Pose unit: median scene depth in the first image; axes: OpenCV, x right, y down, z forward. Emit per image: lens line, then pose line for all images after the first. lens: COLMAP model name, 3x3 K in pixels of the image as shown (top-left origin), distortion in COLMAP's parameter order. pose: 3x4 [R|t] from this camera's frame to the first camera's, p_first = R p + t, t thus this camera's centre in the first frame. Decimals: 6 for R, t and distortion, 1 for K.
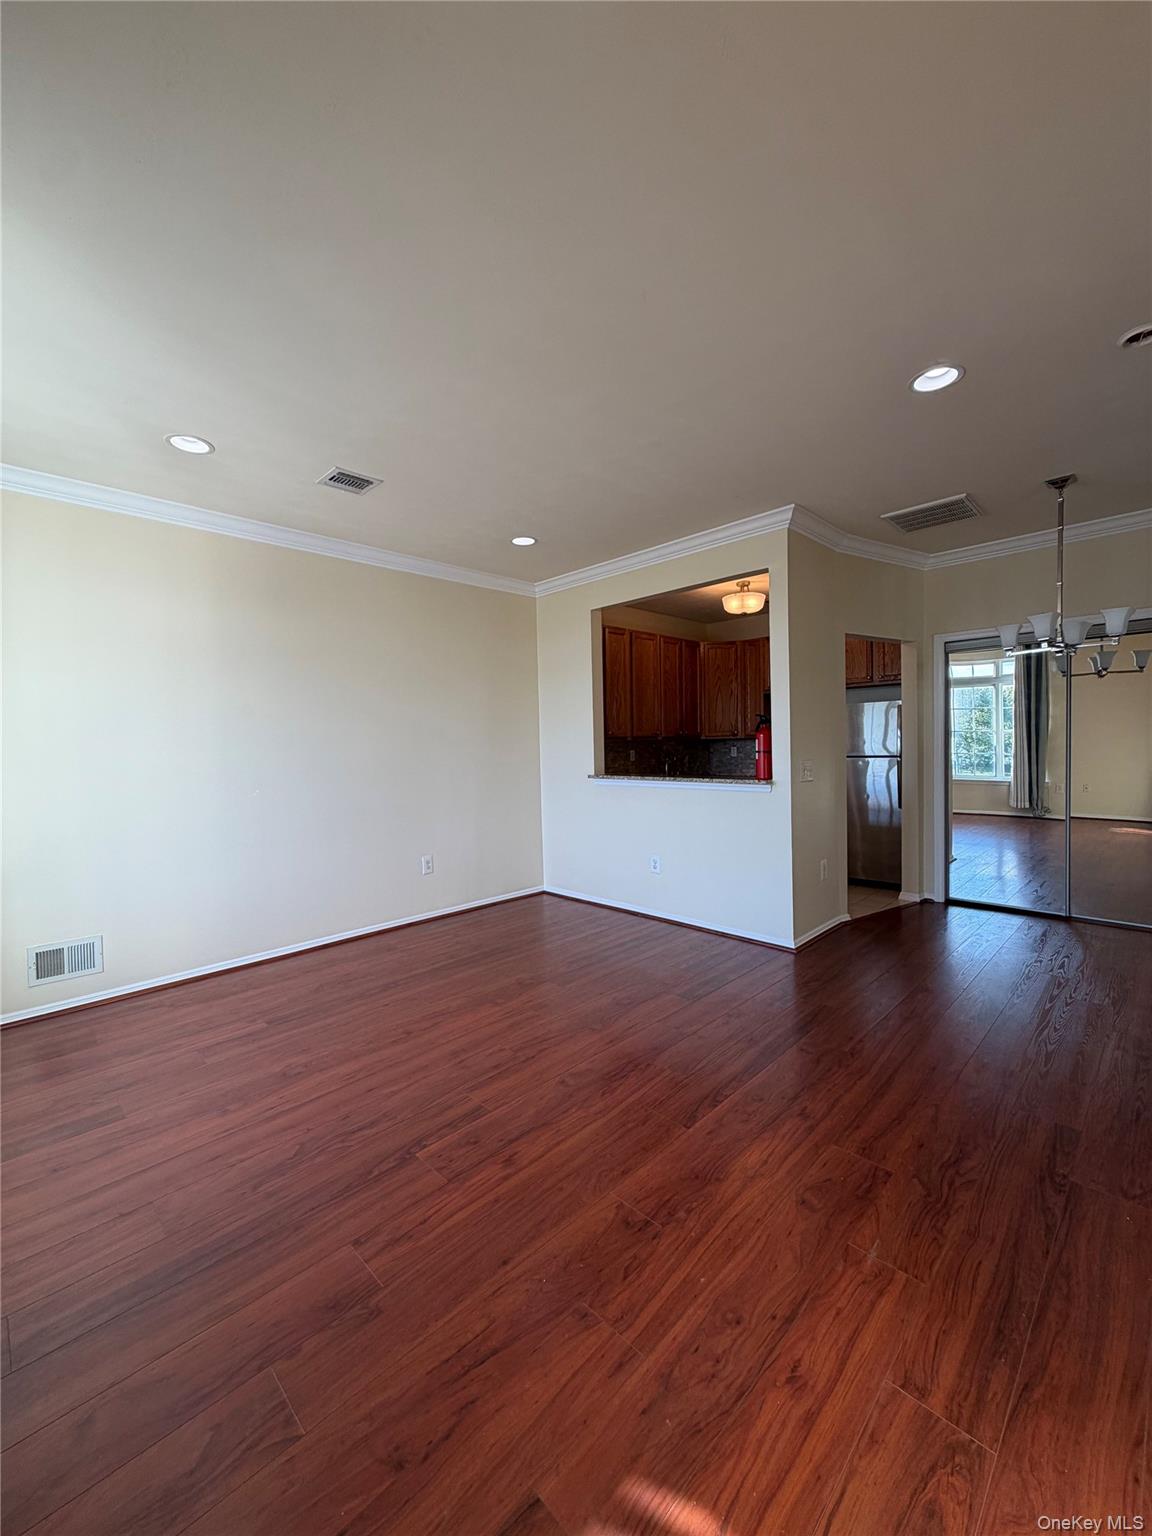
lens RADIAL K [[610.2, 0, 575.8], [0, 610.2, 763.5], [0, 0, 1]] dist [0.000191, -0.000070]
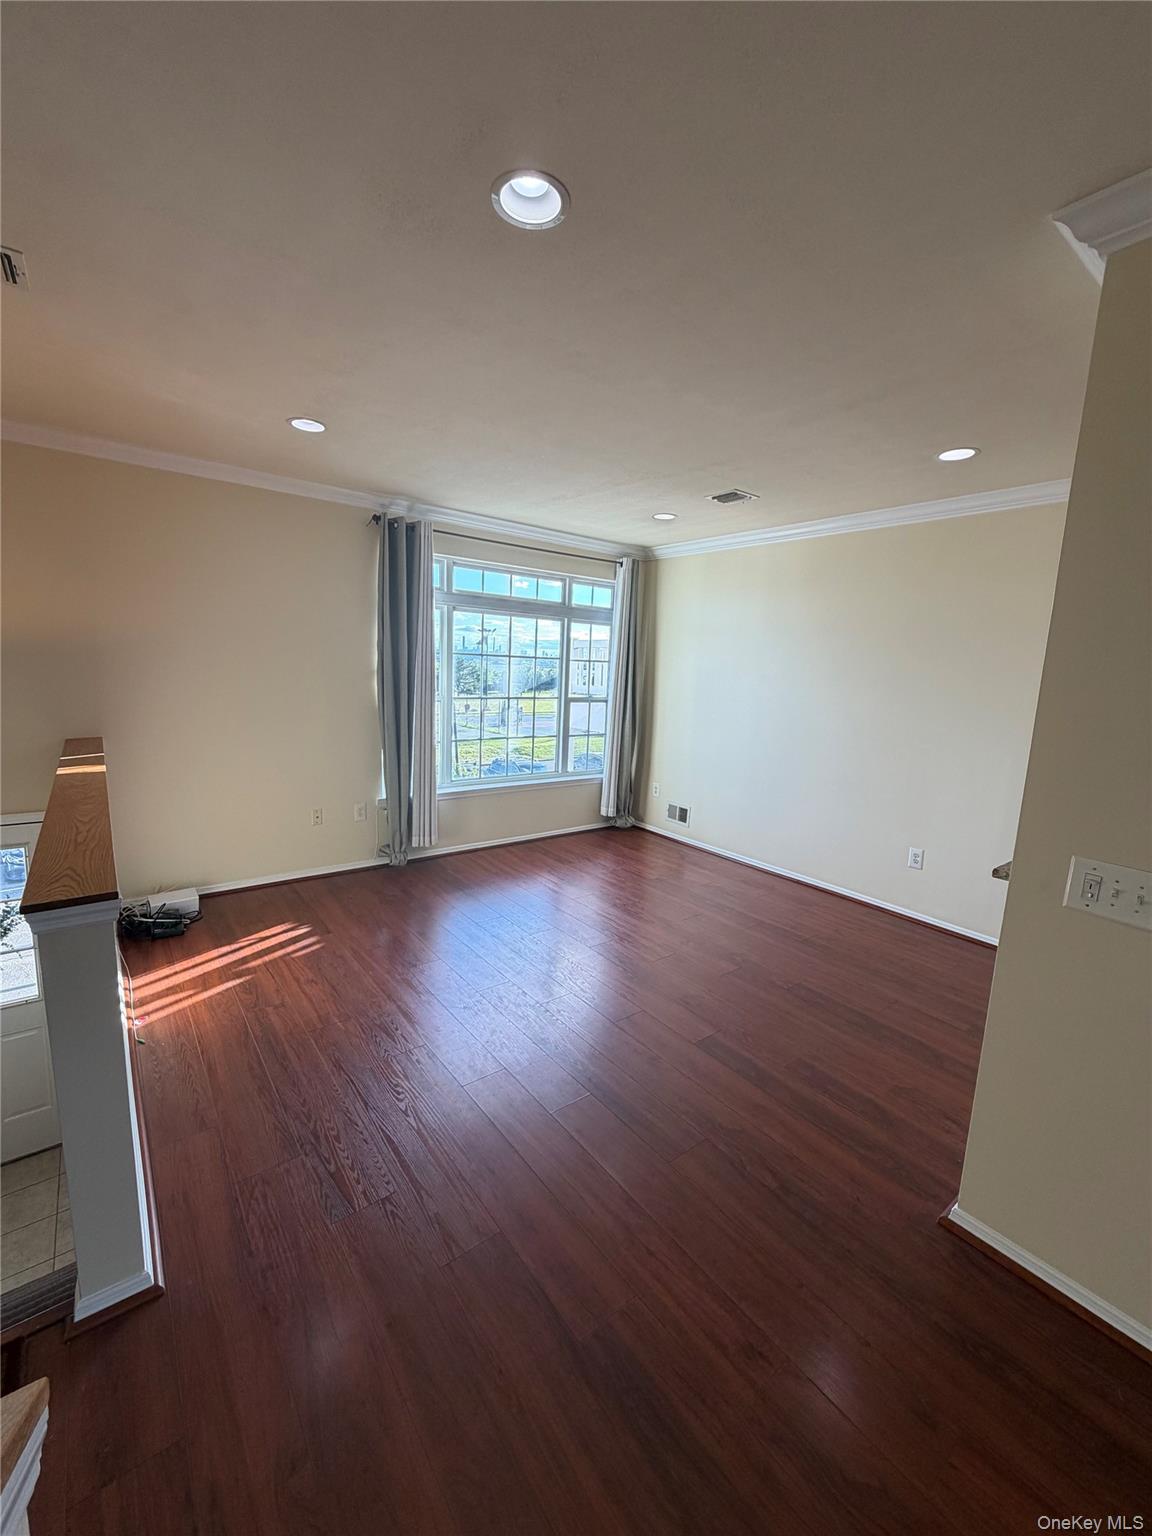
lens RADIAL K [[610.2, 0, 575.8], [0, 610.2, 763.5], [0, 0, 1]] dist [0.000191, -0.000070]
pose [[-0.118889, 0.174923, -0.977378, 0.619516], [-0.074458, 0.980017, 0.184453, -0.089675], [0.990112, 0.094703, -0.103489, 0.559249]]
